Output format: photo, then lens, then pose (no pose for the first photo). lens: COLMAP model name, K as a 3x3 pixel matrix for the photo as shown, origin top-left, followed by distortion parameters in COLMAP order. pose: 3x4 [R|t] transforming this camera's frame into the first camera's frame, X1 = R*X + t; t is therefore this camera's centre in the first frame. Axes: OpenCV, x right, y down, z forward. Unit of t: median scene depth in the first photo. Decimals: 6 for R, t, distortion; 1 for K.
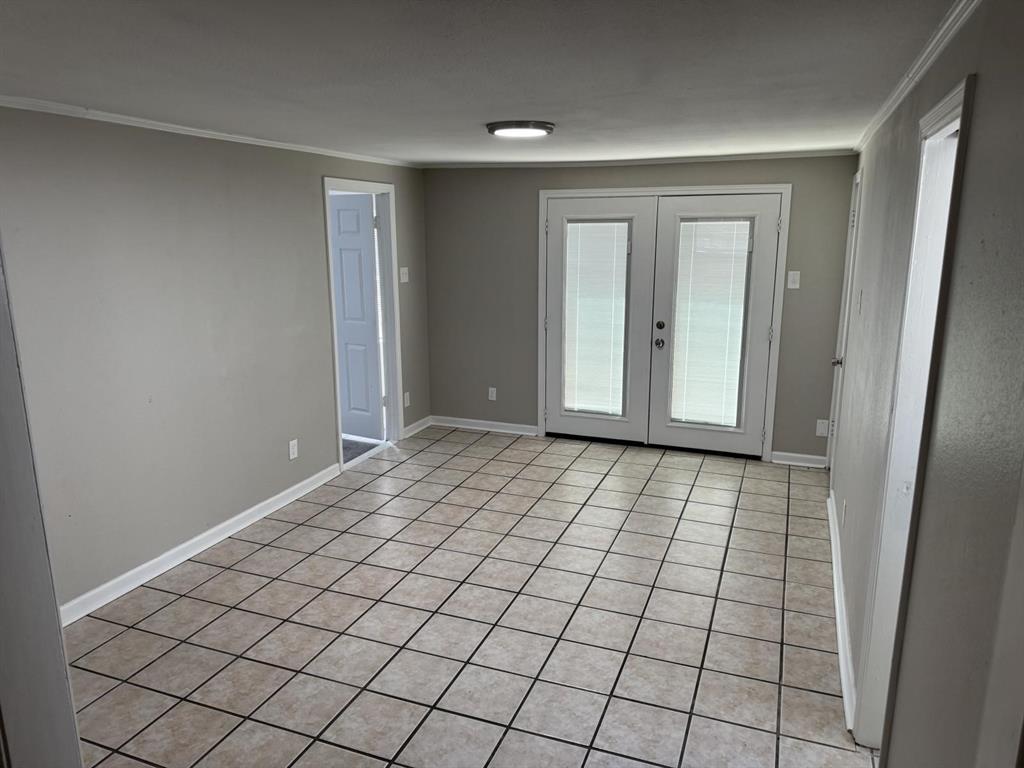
lens RADIAL K [[717.0, 0, 507.8], [0, 717.0, 384.9], [0, 0, 1]] dist [0.008877, -0.003451]
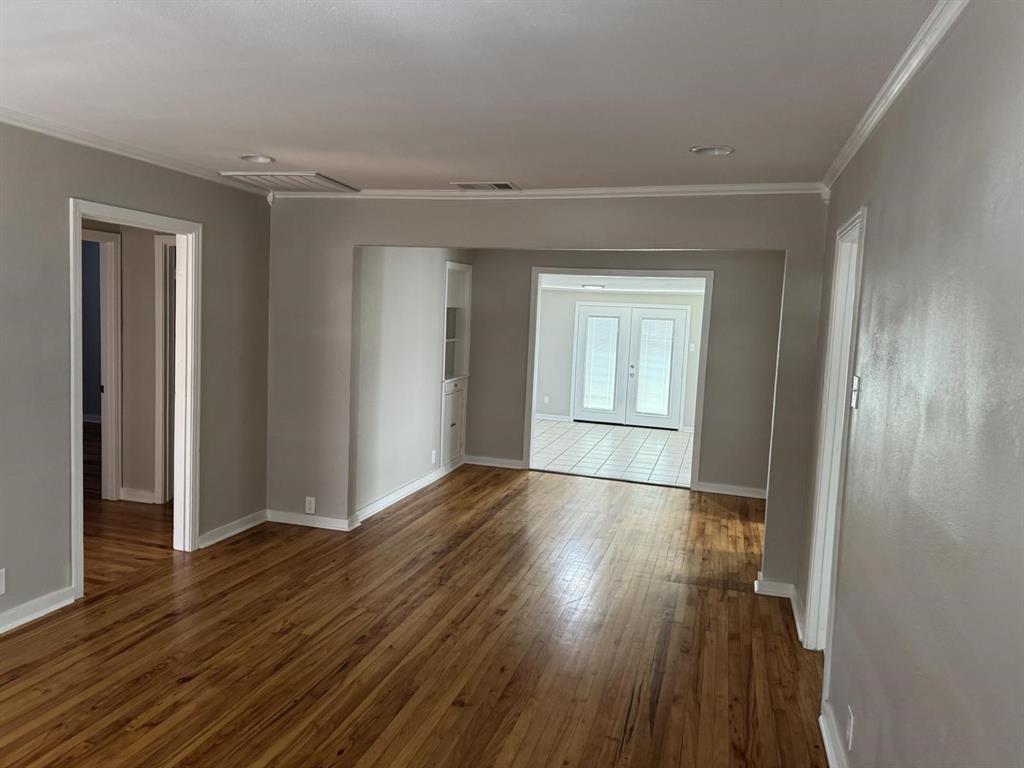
lens RADIAL K [[717.0, 0, 514.2], [0, 717.0, 381.0], [0, 0, 1]] dist [0.008877, -0.003451]
pose [[0.995827, 0.044628, 0.079610, -0.298557], [-0.034438, 0.991550, -0.125069, 0.232771], [-0.084519, 0.121806, 0.988949, -1.048860]]
